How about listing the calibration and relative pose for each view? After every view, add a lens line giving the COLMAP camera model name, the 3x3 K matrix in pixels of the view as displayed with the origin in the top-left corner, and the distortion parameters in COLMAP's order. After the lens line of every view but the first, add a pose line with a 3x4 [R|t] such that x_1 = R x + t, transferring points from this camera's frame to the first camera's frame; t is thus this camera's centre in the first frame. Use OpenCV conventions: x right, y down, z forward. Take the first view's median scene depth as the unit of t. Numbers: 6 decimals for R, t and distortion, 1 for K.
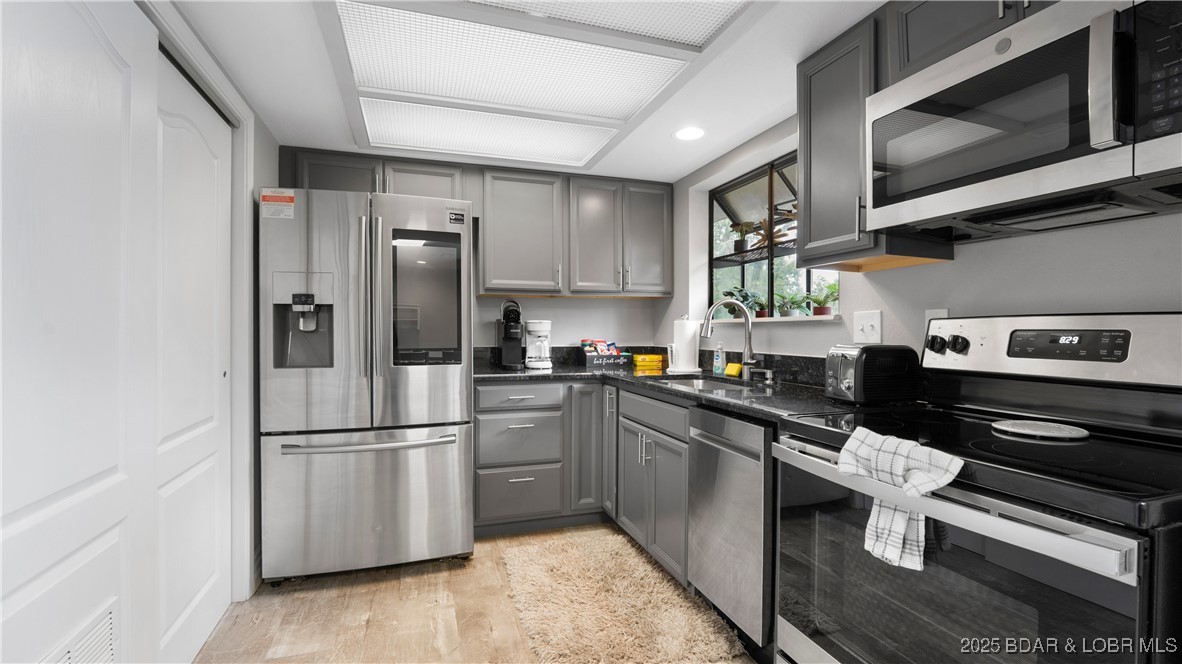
lens RADIAL K [[483.1, 0, 592.0], [0, 483.1, 326.6], [0, 0, 1]] dist [0.000268, 0.000007]
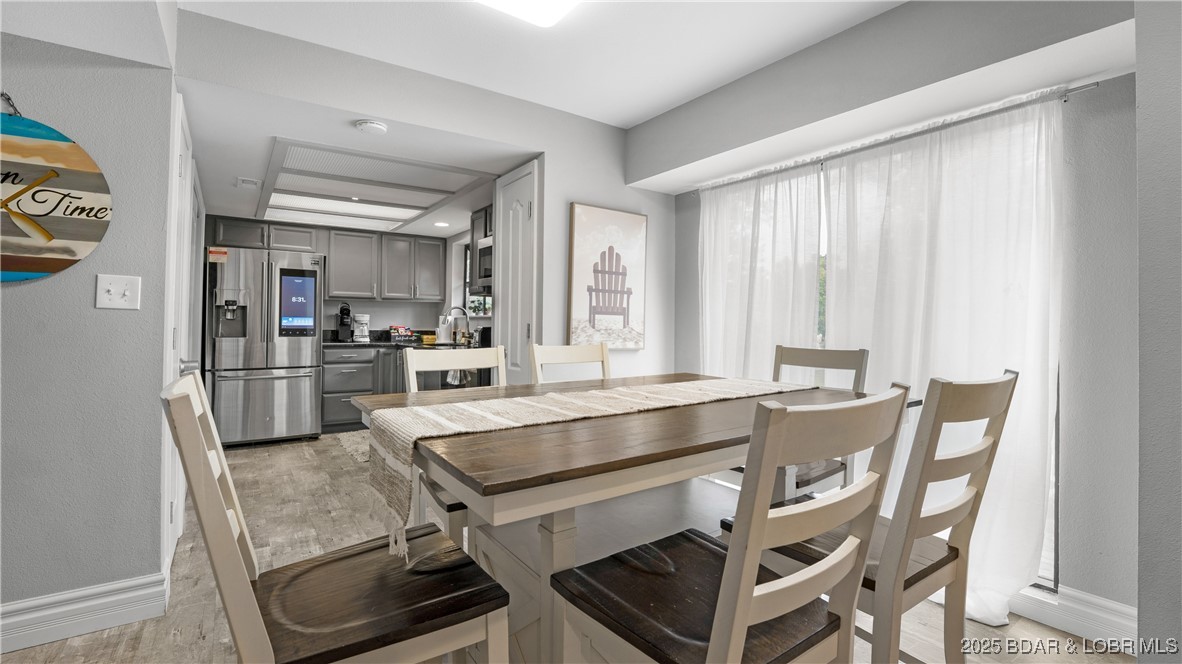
lens RADIAL K [[545.2, 0, 608.1], [0, 545.2, 314.8], [0, 0, 1]] dist [0.000324, -0.000026]
pose [[0.961763, 0.016086, 0.273411, 0.213666], [-0.013734, 0.999850, -0.010514, -0.003395], [-0.273539, 0.006357, 0.961840, -1.180314]]
